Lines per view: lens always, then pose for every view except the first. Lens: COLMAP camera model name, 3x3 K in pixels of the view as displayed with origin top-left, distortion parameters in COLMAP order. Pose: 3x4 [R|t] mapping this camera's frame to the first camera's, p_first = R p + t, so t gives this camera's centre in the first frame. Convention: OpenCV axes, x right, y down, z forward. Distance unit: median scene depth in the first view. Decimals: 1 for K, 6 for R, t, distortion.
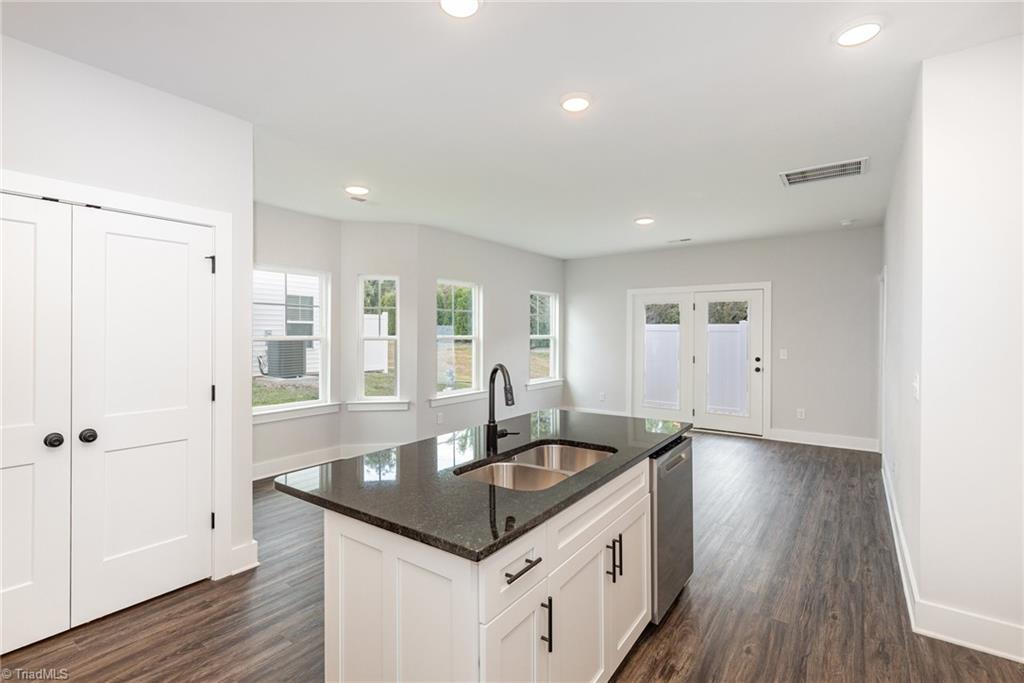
lens RADIAL K [[471.9, 0, 504.5], [0, 471.9, 333.9], [0, 0, 1]] dist [0.000551, 0.000699]
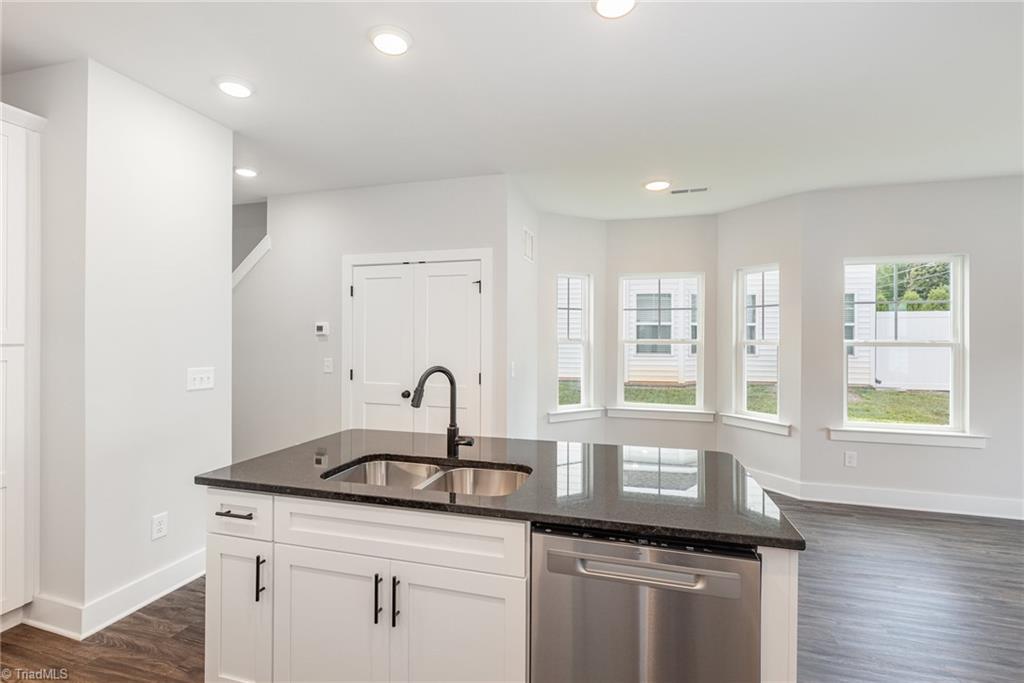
lens RADIAL K [[471.9, 0, 504.3], [0, 471.9, 334.9], [0, 0, 1]] dist [0.000551, 0.000699]
pose [[0.344437, -0.002708, -0.938806, 0.310204], [-0.003292, 0.999986, -0.004092, 0.000426], [0.938804, 0.004500, 0.344423, 0.252411]]
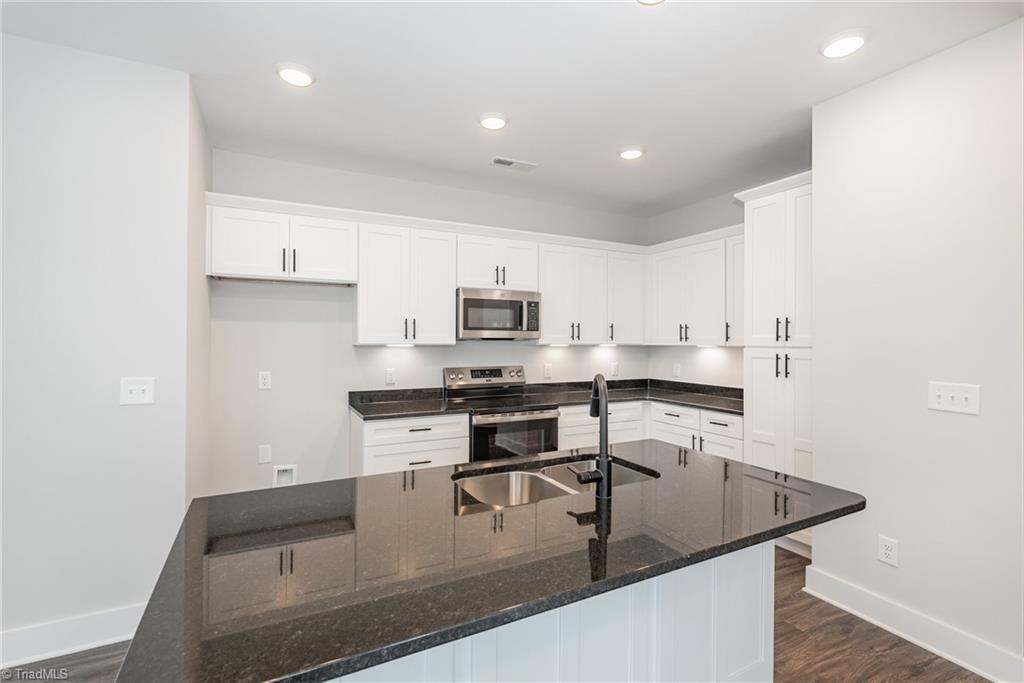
lens RADIAL K [[471.9, 0, 501.2], [0, 471.9, 333.3], [0, 0, 1]] dist [0.000551, 0.000699]
pose [[-0.892501, 0.000734, 0.451044, -0.073645], [-0.005164, 0.999916, -0.011847, 0.000694], [-0.451015, -0.012903, -0.892423, 0.583804]]
